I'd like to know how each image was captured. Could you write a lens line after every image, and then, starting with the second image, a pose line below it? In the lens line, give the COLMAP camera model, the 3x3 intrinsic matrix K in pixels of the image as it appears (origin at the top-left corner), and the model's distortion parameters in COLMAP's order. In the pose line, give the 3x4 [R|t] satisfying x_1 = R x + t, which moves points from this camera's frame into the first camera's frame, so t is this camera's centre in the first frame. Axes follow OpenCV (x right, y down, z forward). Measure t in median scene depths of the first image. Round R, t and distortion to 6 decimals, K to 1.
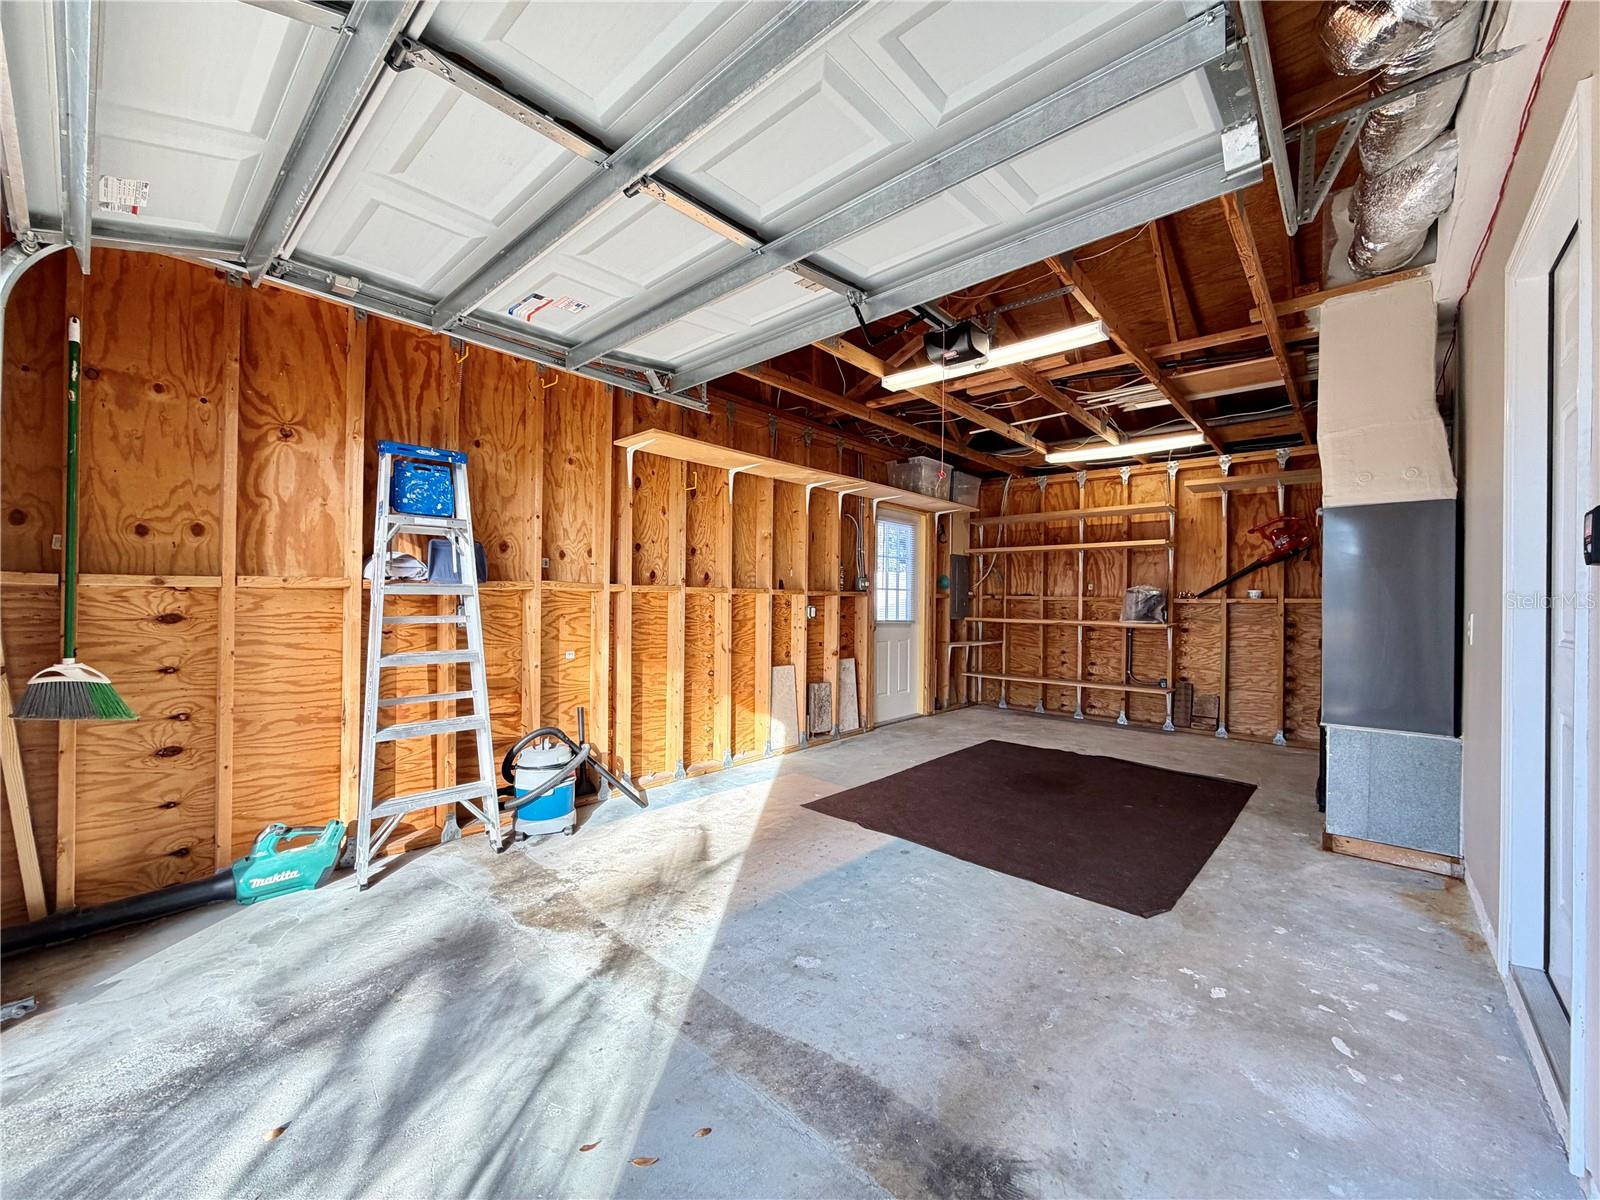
lens RADIAL K [[636.9, 0, 796.9], [0, 636.9, 602.9], [0, 0, 1]] dist [0.000878, -0.000353]
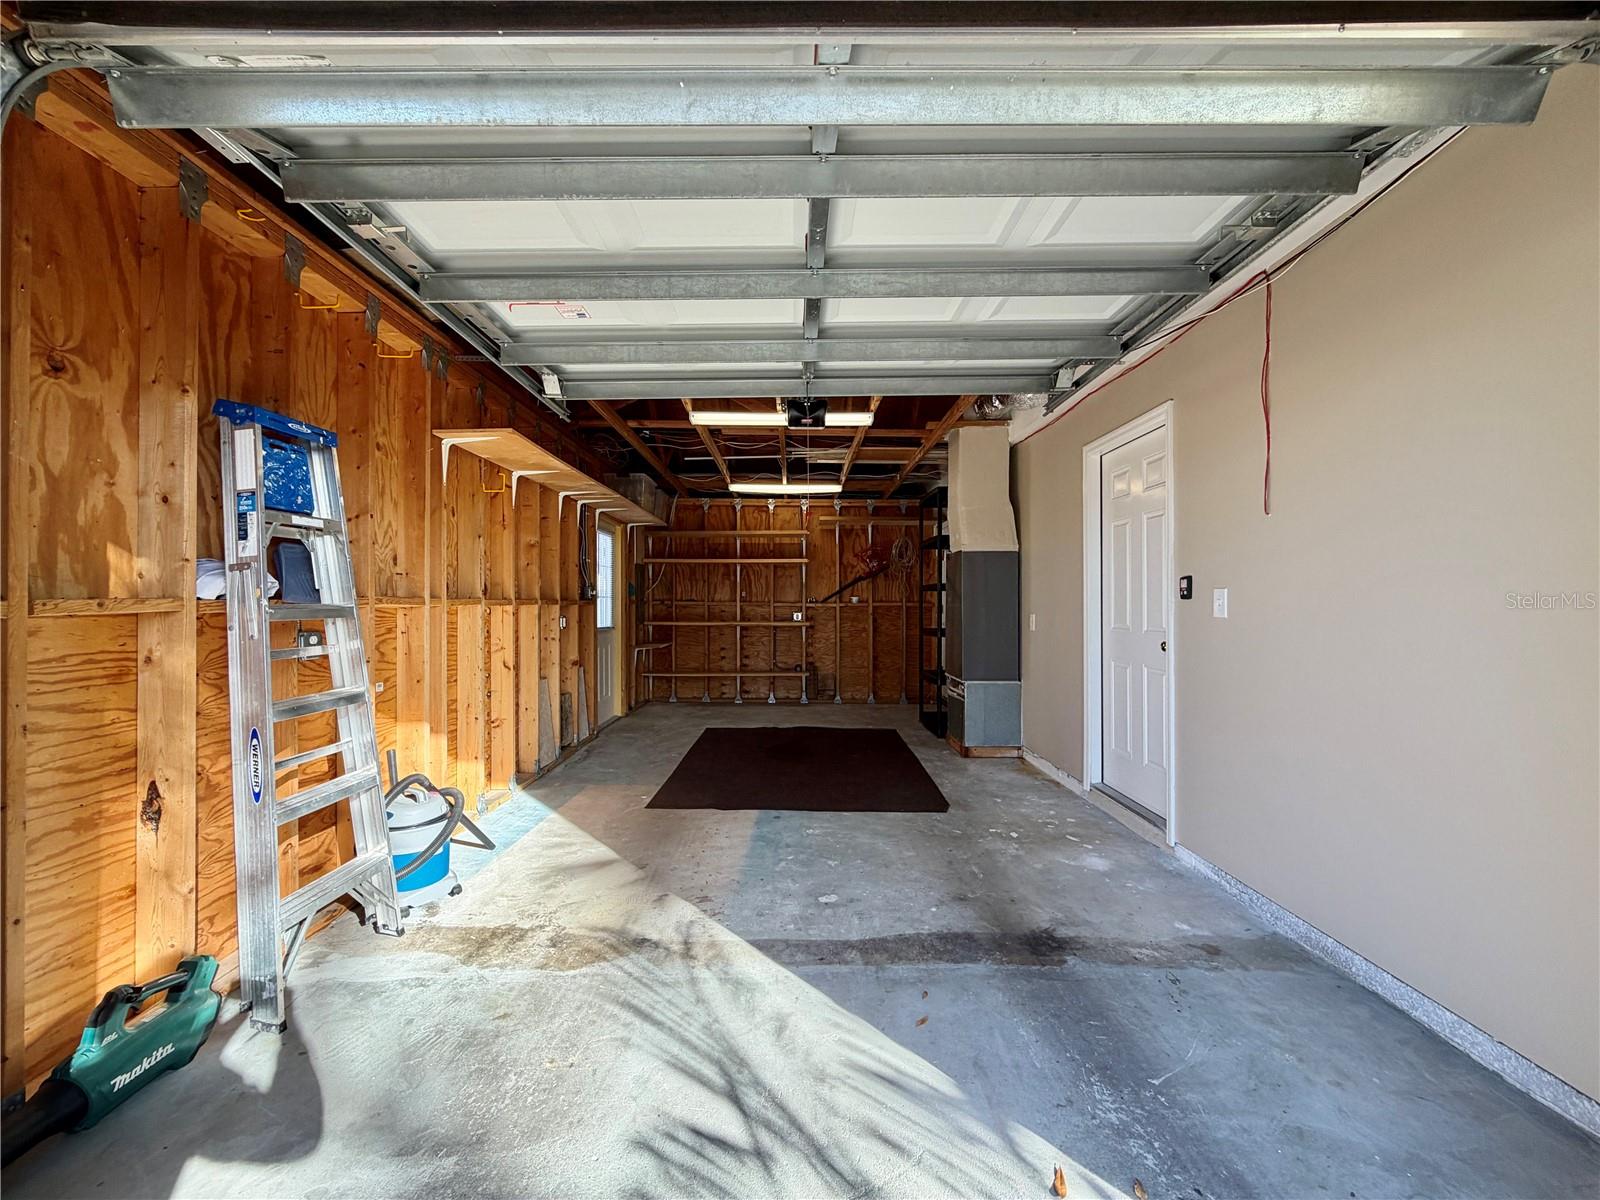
lens RADIAL K [[636.9, 0, 796.9], [0, 636.9, 602.9], [0, 0, 1]] dist [0.000878, -0.000353]
pose [[0.742760, -0.010880, 0.669469, -0.562907], [0.010256, 0.999936, 0.004871, -0.026079], [-0.669479, 0.003248, 0.742824, 0.053461]]
